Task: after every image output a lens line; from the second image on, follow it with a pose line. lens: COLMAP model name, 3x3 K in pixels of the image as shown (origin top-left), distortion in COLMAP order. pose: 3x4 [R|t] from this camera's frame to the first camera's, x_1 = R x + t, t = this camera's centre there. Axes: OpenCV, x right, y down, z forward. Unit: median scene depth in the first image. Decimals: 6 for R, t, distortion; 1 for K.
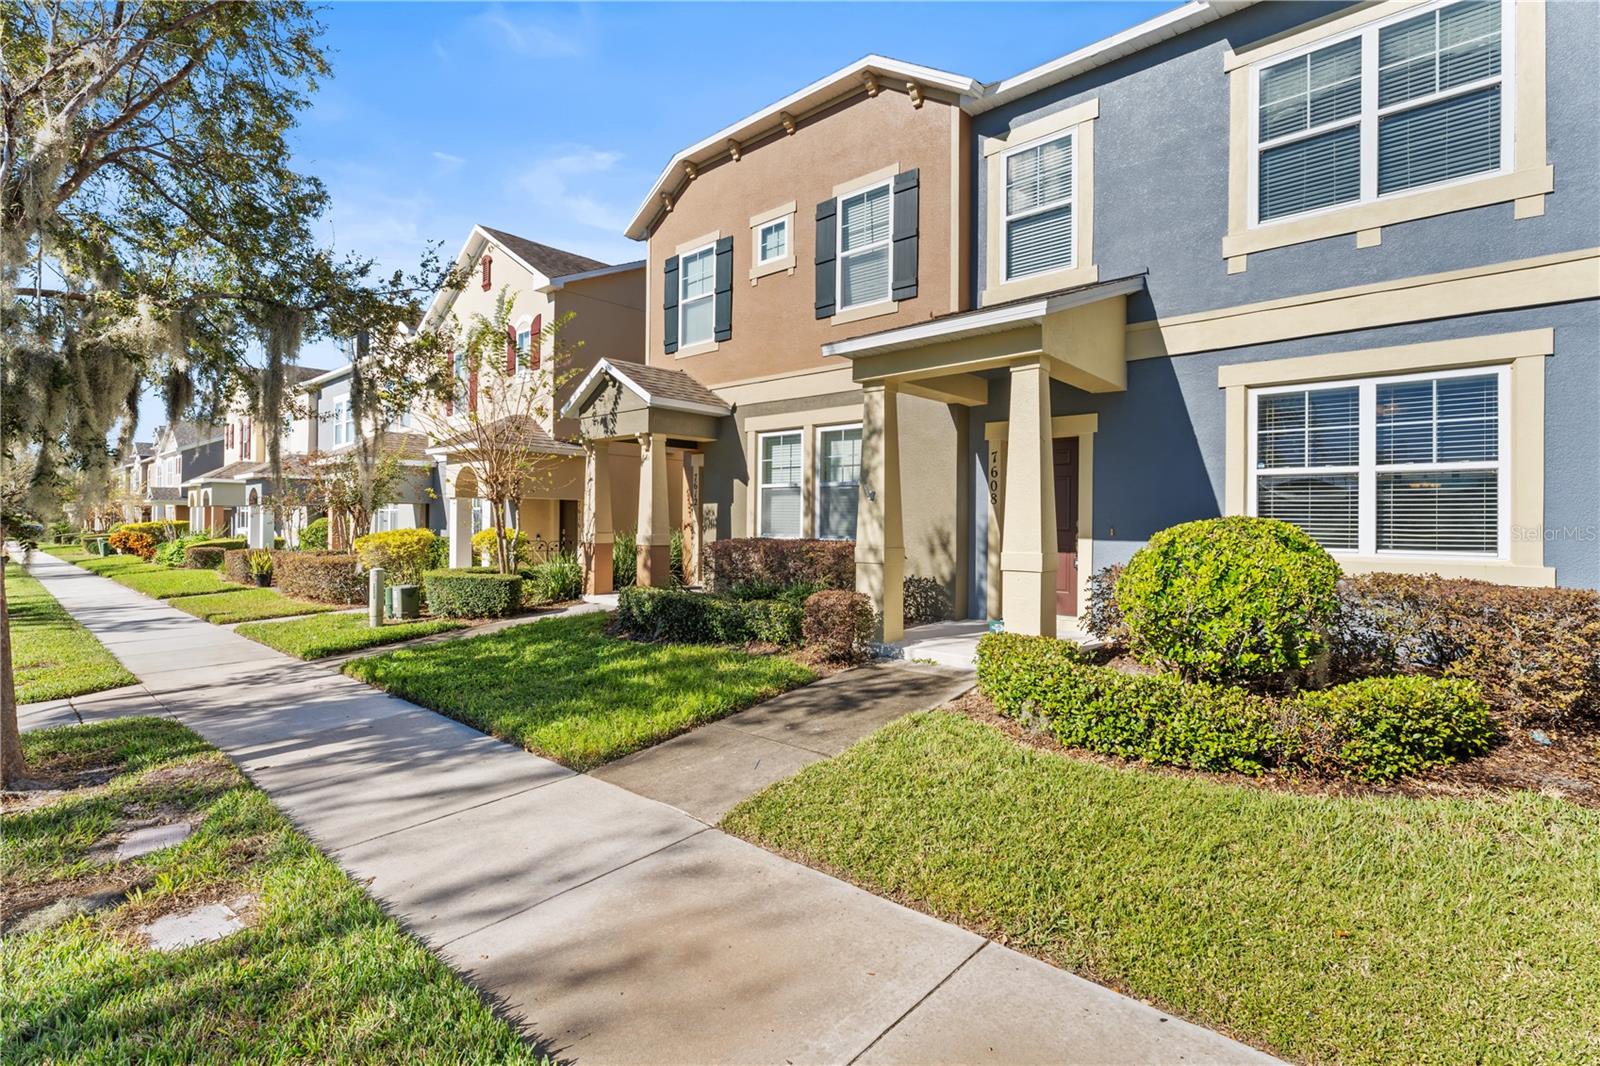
lens RADIAL K [[760.5, 0, 797.5], [0, 760.5, 511.0], [0, 0, 1]] dist [-0.003624, -0.000036]
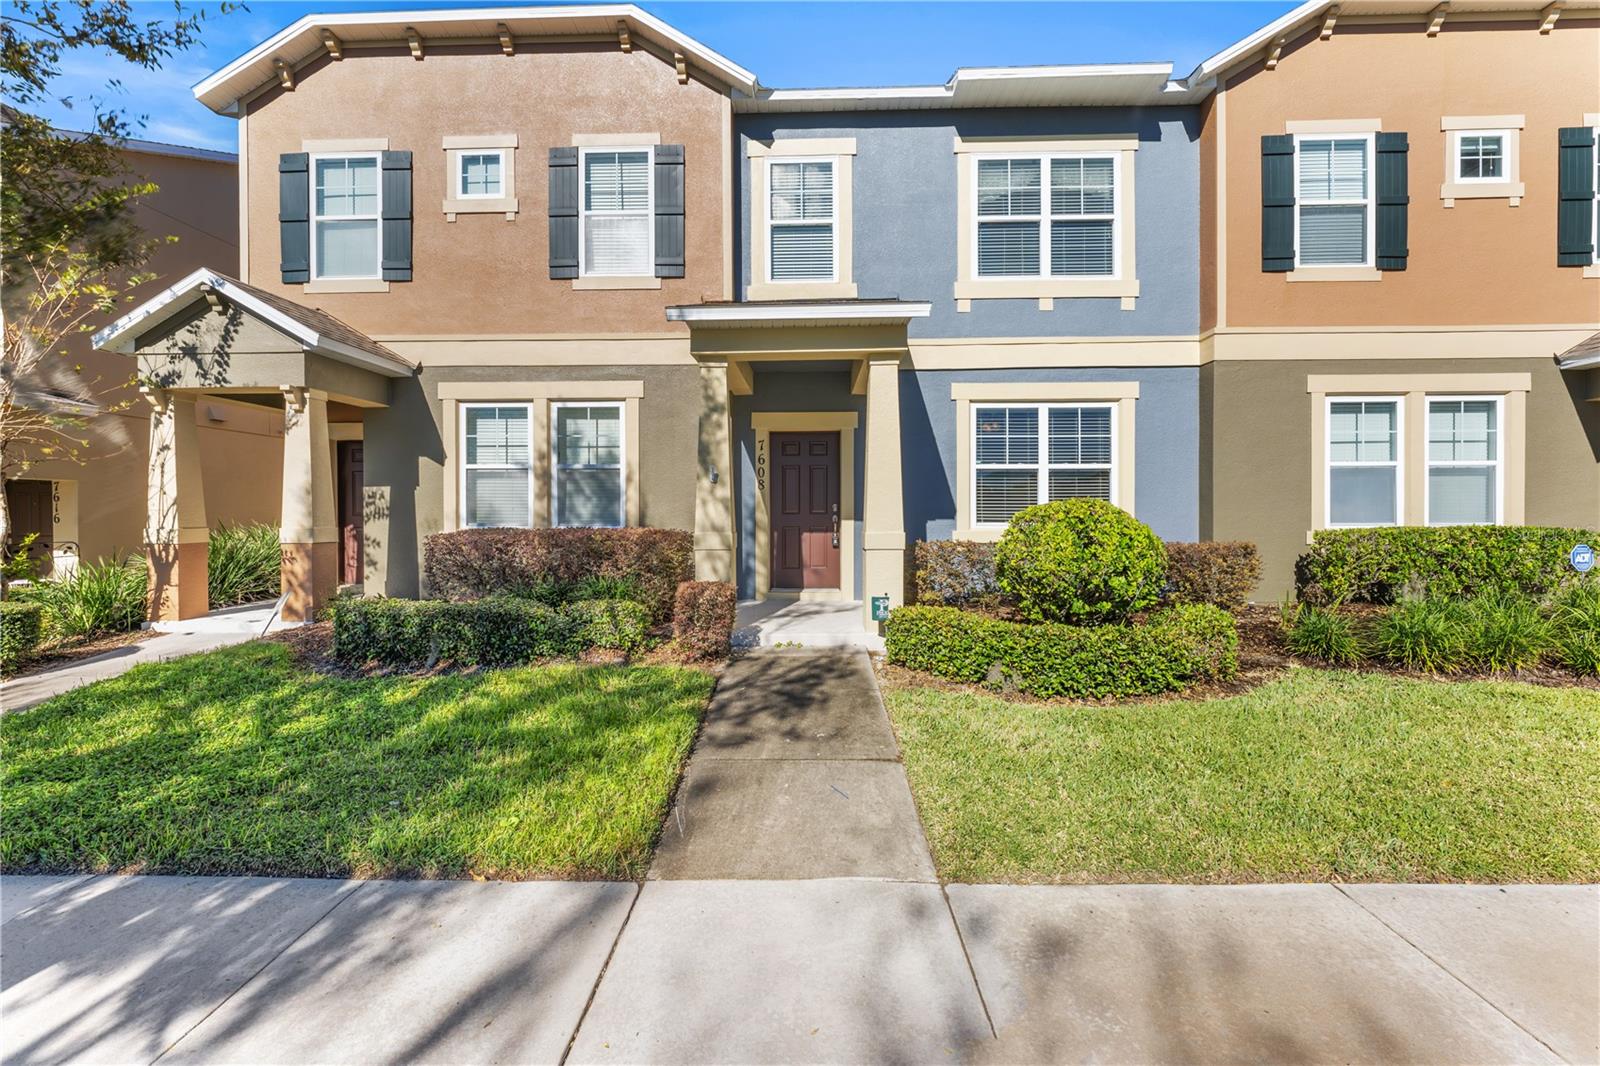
lens RADIAL K [[663.0, 0, 798.2], [0, 663.0, 513.7], [0, 0, 1]] dist [-0.003163, -0.000474]
pose [[0.756289, -0.012933, 0.654110, -0.288114], [0.000843, 0.999823, 0.018794, 0.006730], [-0.654237, -0.013662, 0.756166, 0.246864]]
